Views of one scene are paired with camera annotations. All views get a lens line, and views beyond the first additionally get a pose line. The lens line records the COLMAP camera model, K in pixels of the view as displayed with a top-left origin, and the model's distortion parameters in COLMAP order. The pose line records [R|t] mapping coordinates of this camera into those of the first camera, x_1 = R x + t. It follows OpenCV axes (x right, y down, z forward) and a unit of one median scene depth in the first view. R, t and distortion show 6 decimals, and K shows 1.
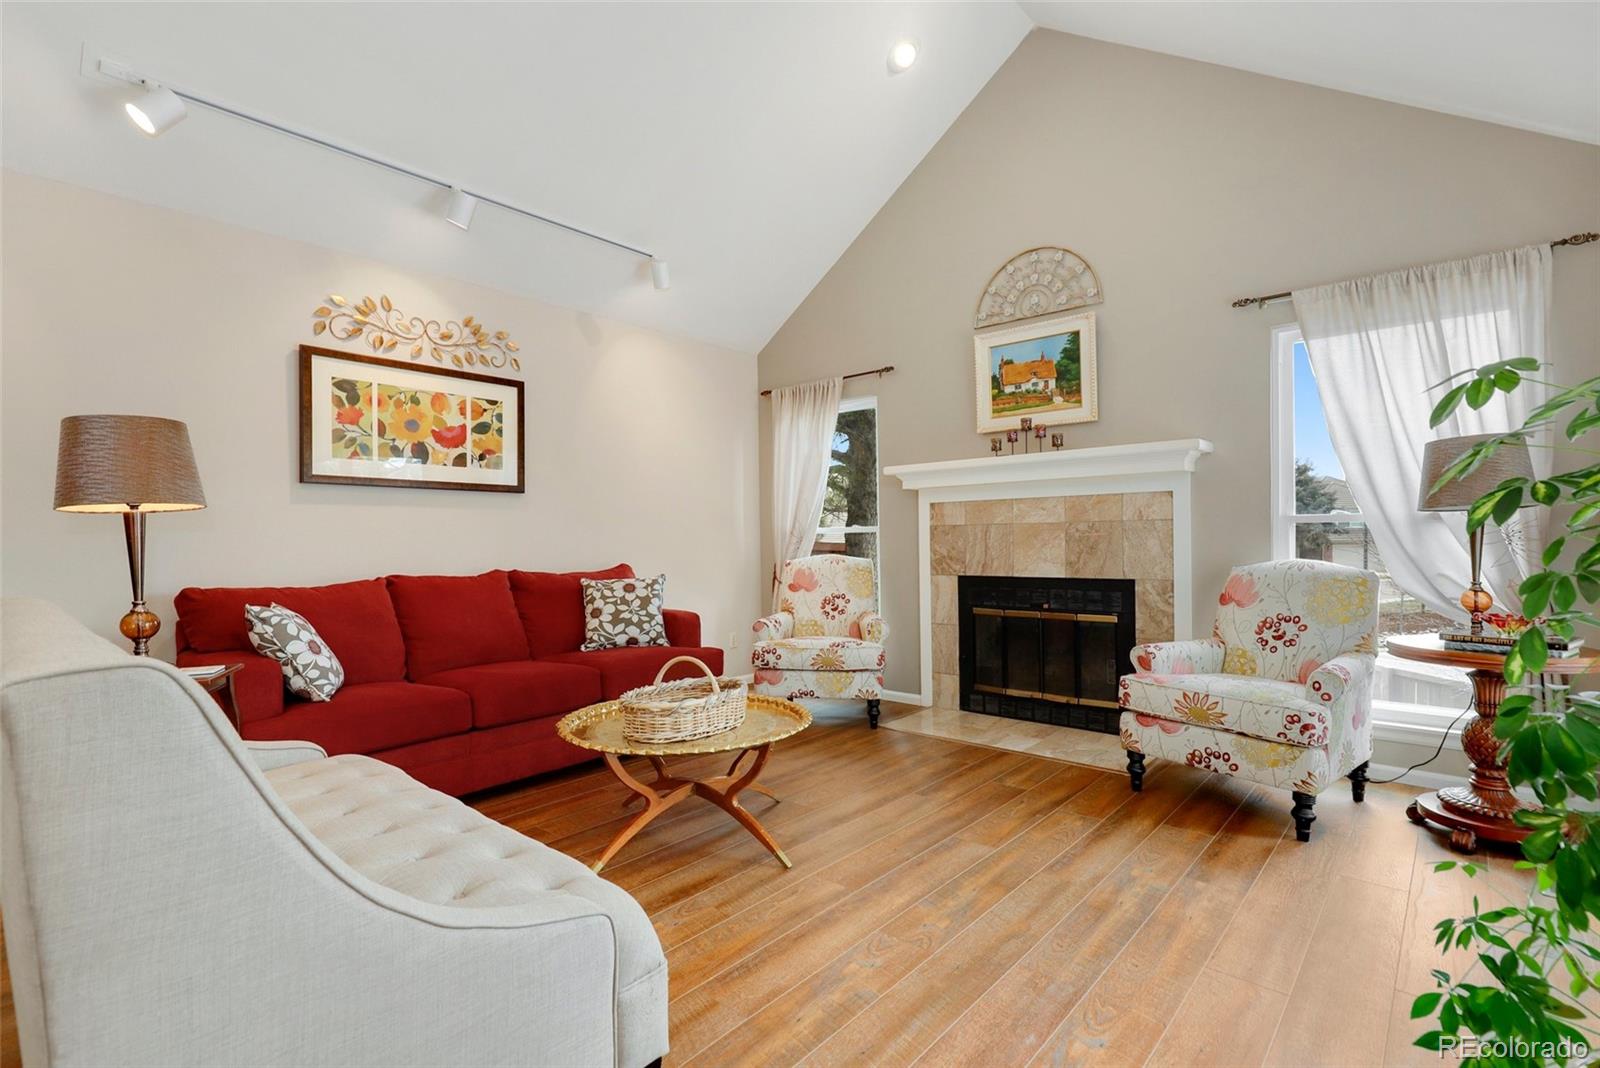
lens RADIAL K [[743.4, 0, 806.4], [0, 743.4, 542.5], [0, 0, 1]] dist [-0.001170, 0.007301]
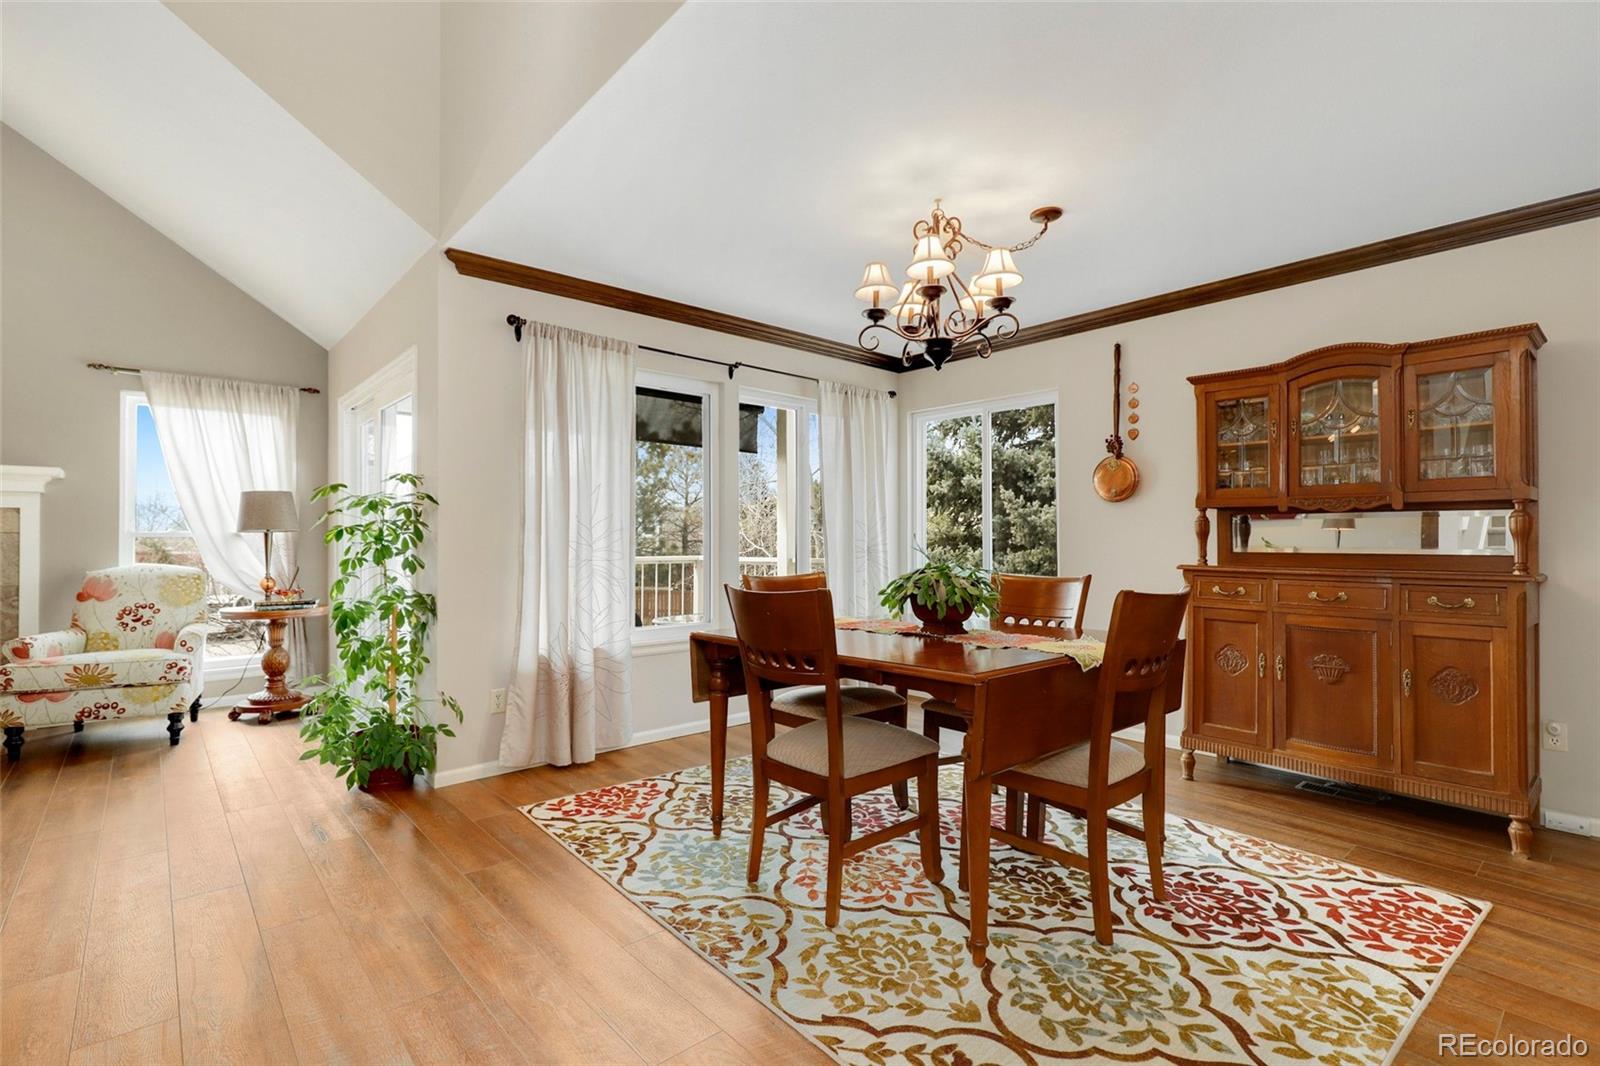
lens RADIAL K [[743.4, 0, 806.4], [0, 743.4, 541.5], [0, 0, 1]] dist [-0.001170, 0.007301]
pose [[0.128541, 0.005697, 0.991688, -0.600054], [0.006501, 0.999957, -0.006587, -0.001783], [-0.991683, 0.007293, 0.128499, -0.427534]]
